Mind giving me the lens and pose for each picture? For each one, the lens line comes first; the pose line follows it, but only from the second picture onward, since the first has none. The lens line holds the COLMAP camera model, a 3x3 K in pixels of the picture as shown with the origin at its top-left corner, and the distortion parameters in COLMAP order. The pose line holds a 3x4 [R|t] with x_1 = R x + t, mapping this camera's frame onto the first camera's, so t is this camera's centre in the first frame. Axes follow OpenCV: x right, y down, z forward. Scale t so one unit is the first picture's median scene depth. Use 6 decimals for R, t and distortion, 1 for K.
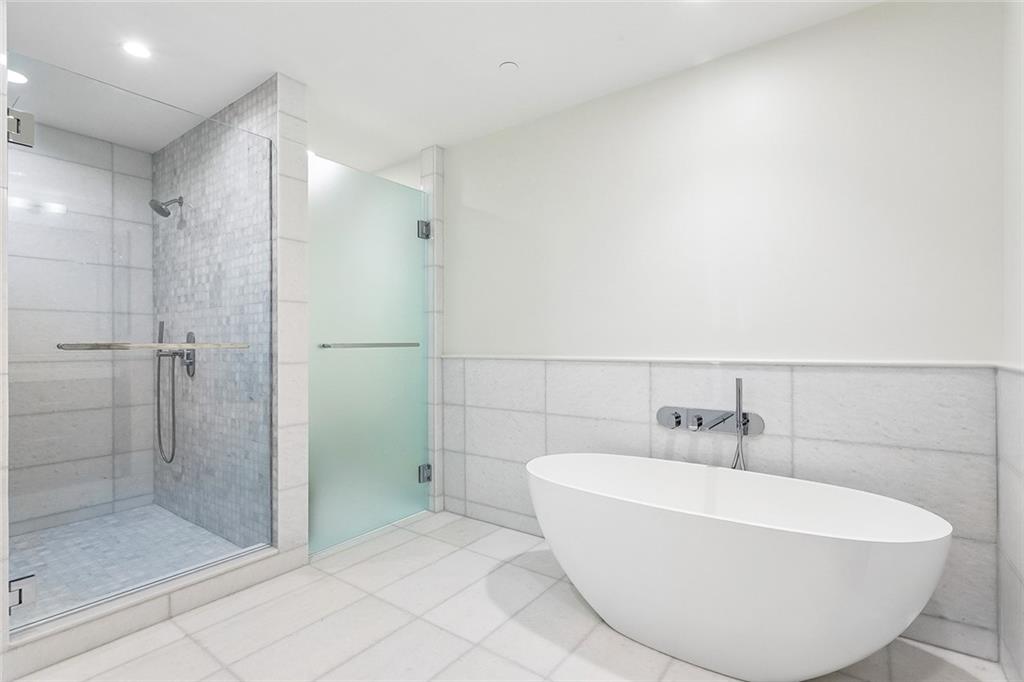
lens RADIAL K [[486.1, 0, 510.4], [0, 486.1, 345.5], [0, 0, 1]] dist [0.001072, 0.000516]
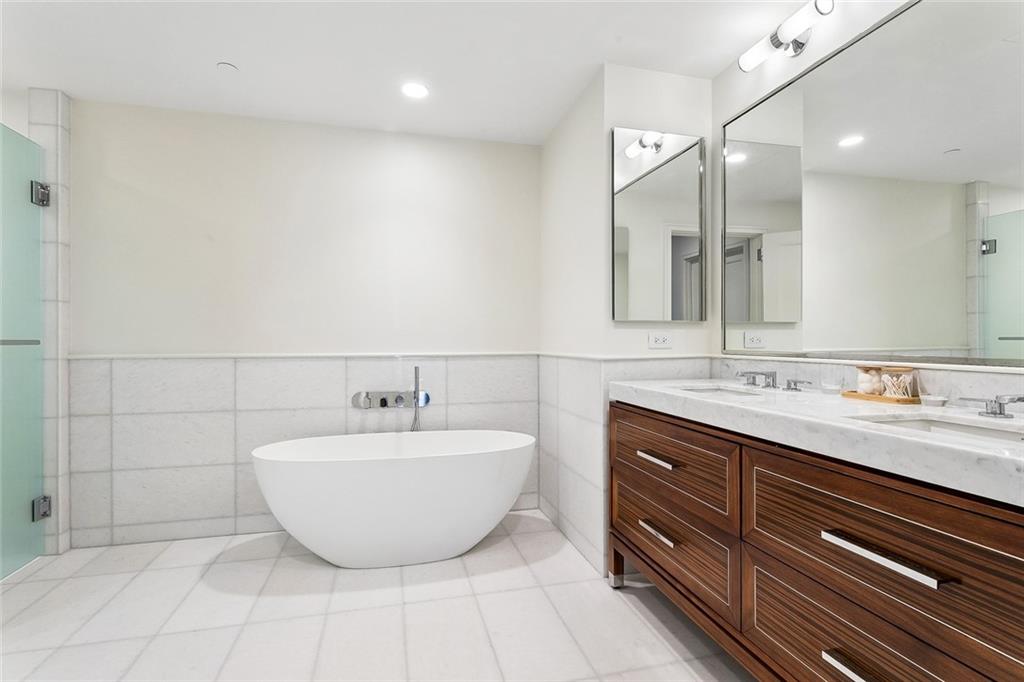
lens RADIAL K [[486.1, 0, 510.4], [0, 486.1, 345.5], [0, 0, 1]] dist [0.001072, 0.000516]
pose [[0.635720, -0.003170, 0.771914, -0.326735], [0.000434, 0.999993, 0.003749, 0.000645], [-0.771920, -0.002048, 0.635716, -0.078852]]
